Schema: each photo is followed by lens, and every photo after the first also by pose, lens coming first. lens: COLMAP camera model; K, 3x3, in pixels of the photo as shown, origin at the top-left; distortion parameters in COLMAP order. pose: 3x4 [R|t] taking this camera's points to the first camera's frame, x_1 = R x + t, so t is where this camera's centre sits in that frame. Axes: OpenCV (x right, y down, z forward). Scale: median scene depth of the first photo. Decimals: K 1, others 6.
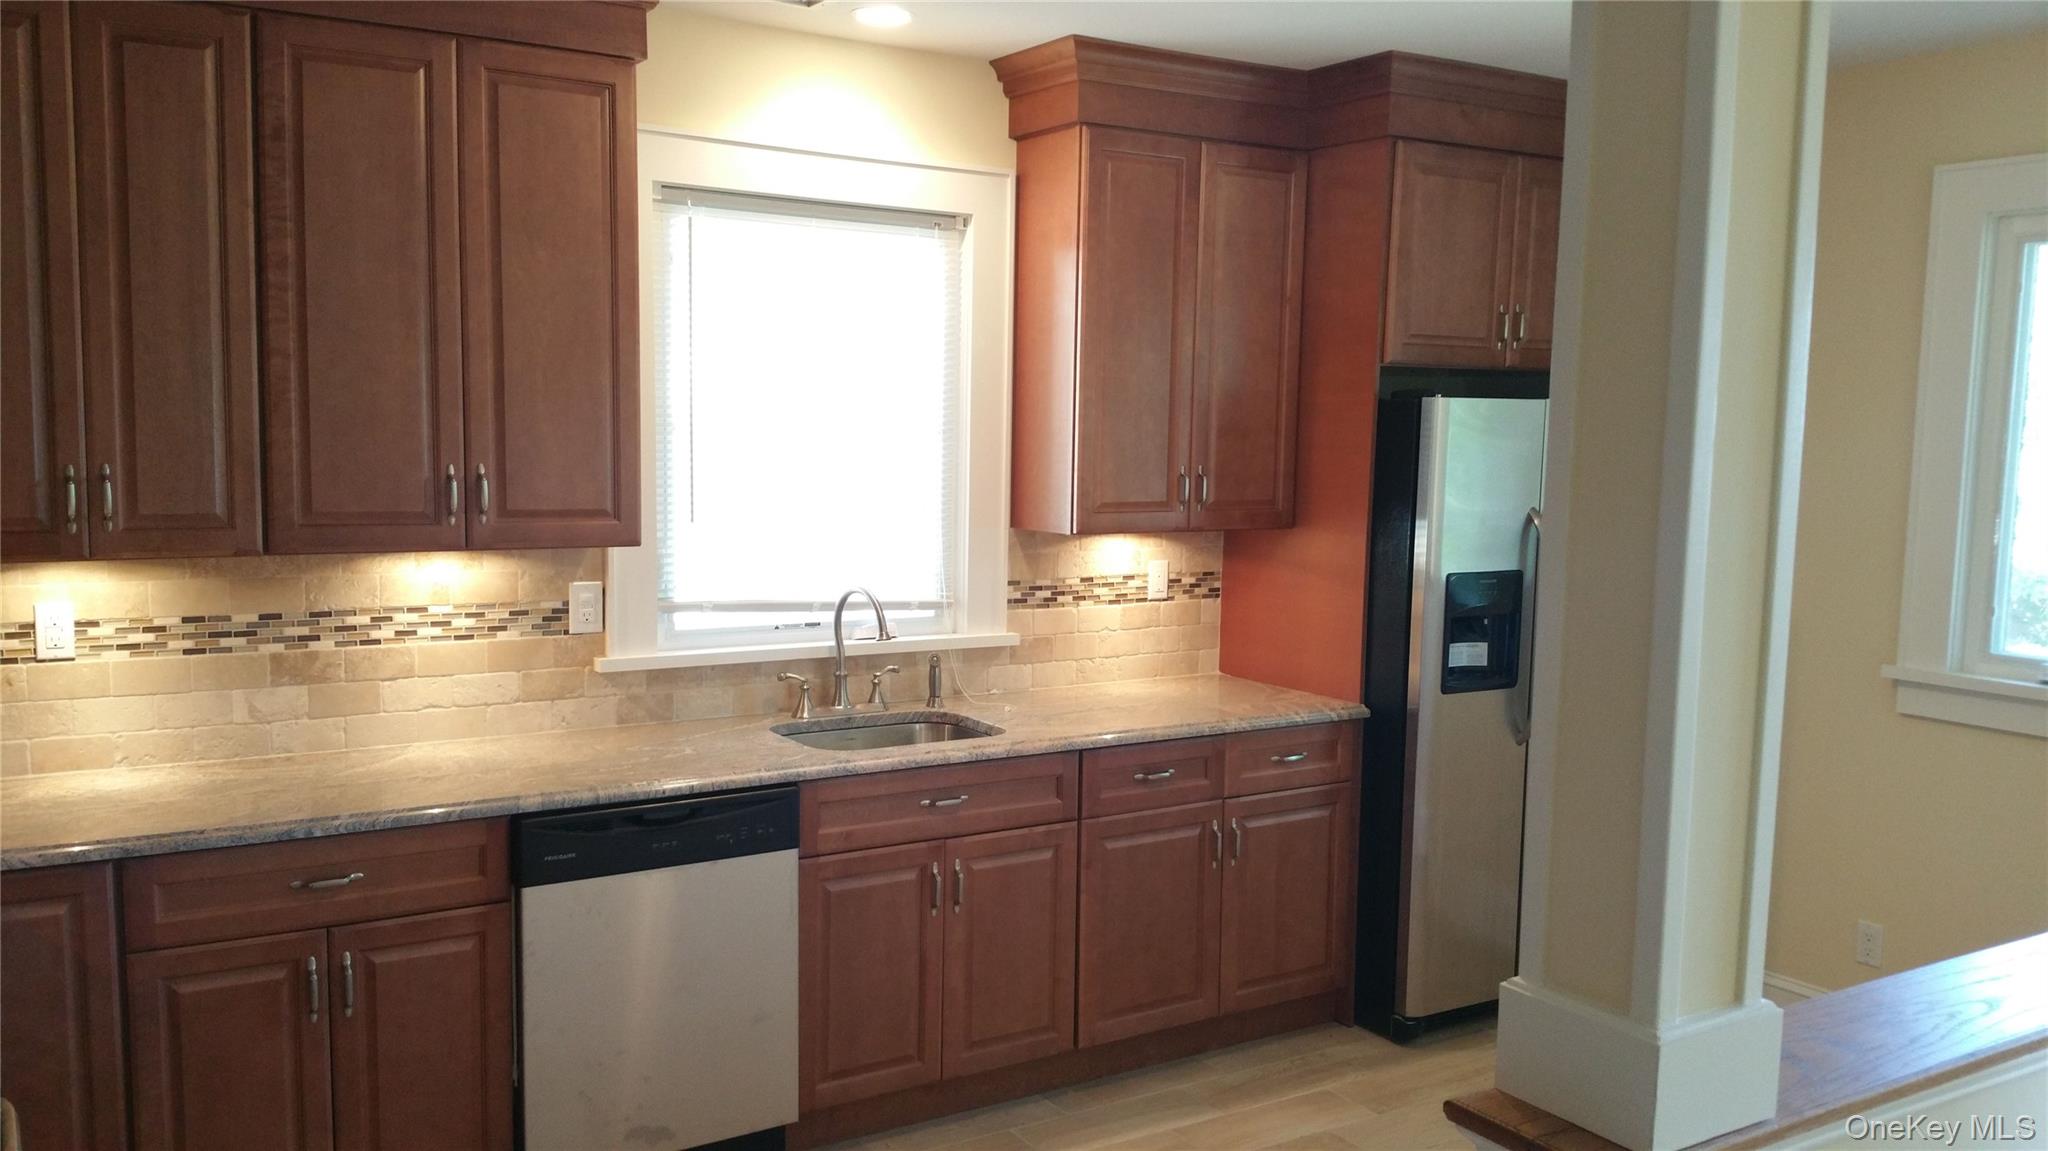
lens RADIAL K [[1649.4, 0, 1024.0], [0, 1649.4, 575.5], [0, 0, 1]] dist [0.159523, -0.285503]
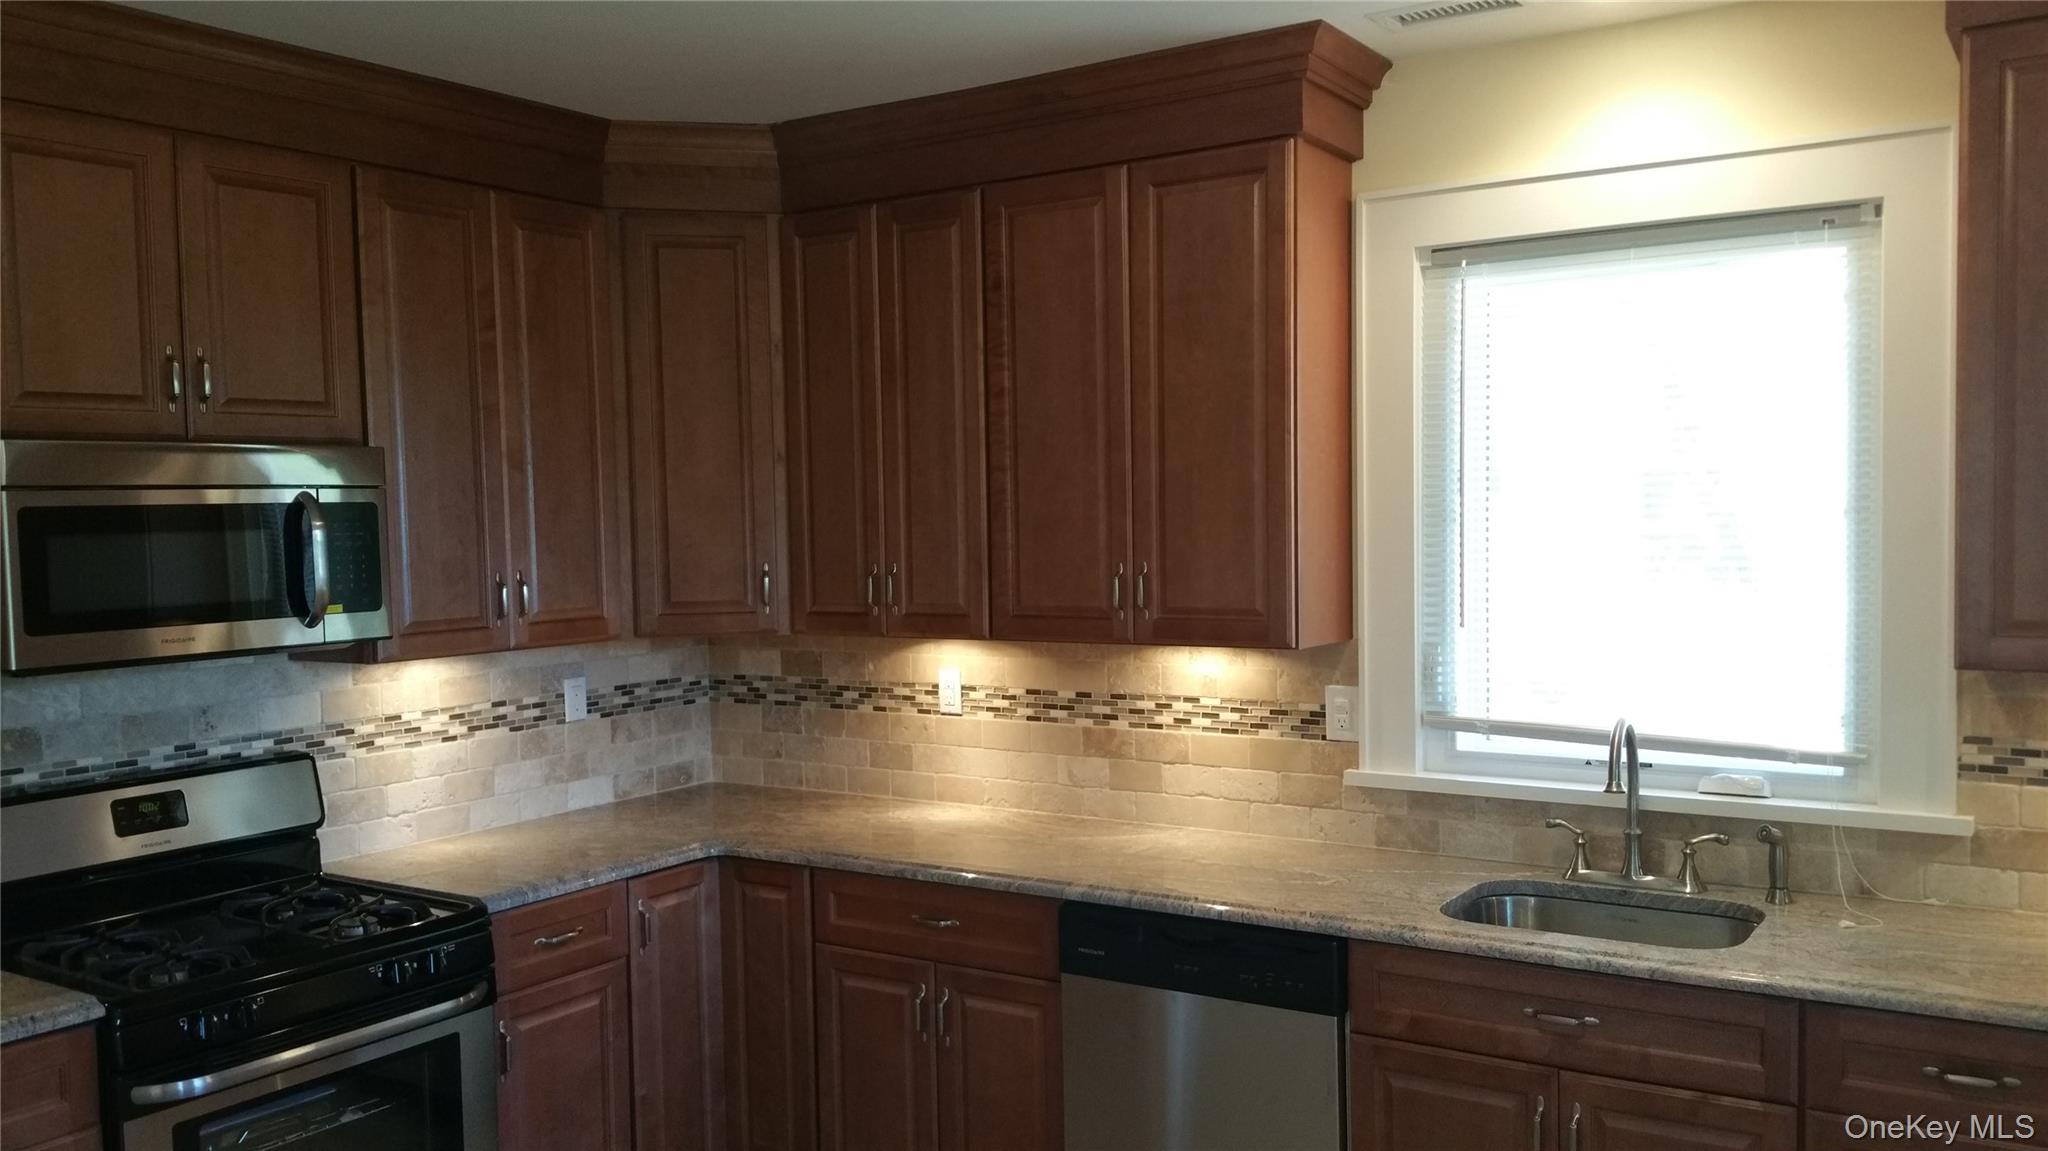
lens RADIAL K [[1634.3, 0, 1069.7], [0, 1634.3, 580.4], [0, 0, 1]] dist [0.077809, -0.151957]
pose [[0.413766, 0.008697, -0.910342, 0.480851], [-0.058822, 0.998120, -0.017200, -0.028821], [0.908481, 0.060665, 0.413499, 0.445798]]
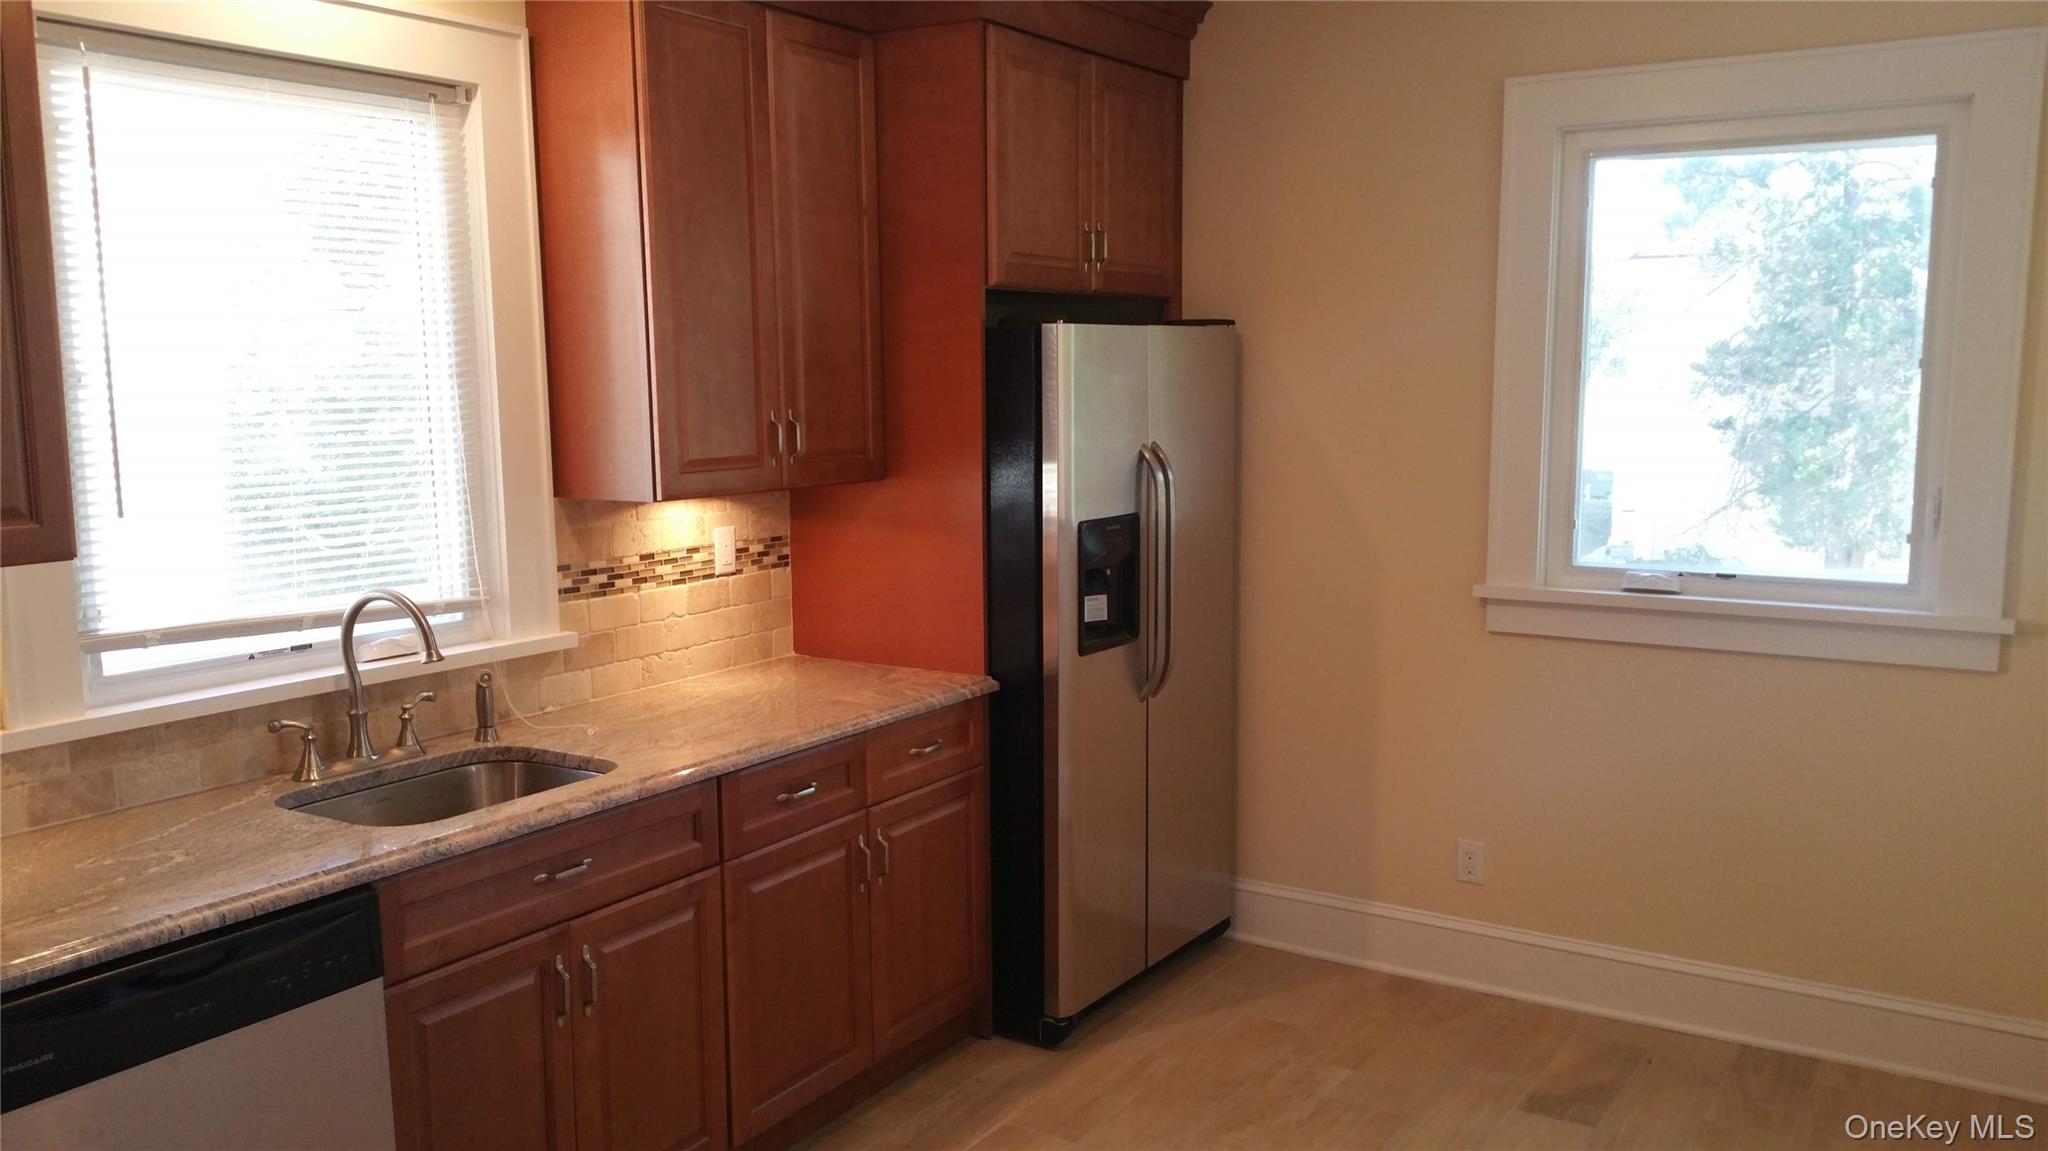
lens RADIAL K [[1649.4, 0, 1024.0], [0, 1649.4, 575.5], [0, 0, 1]] dist [0.159523, -0.285503]
pose [[0.911013, -0.077210, 0.405085, -0.140238], [0.063876, 0.996881, 0.046355, -0.016123], [-0.407401, -0.016354, 0.913103, 0.211640]]
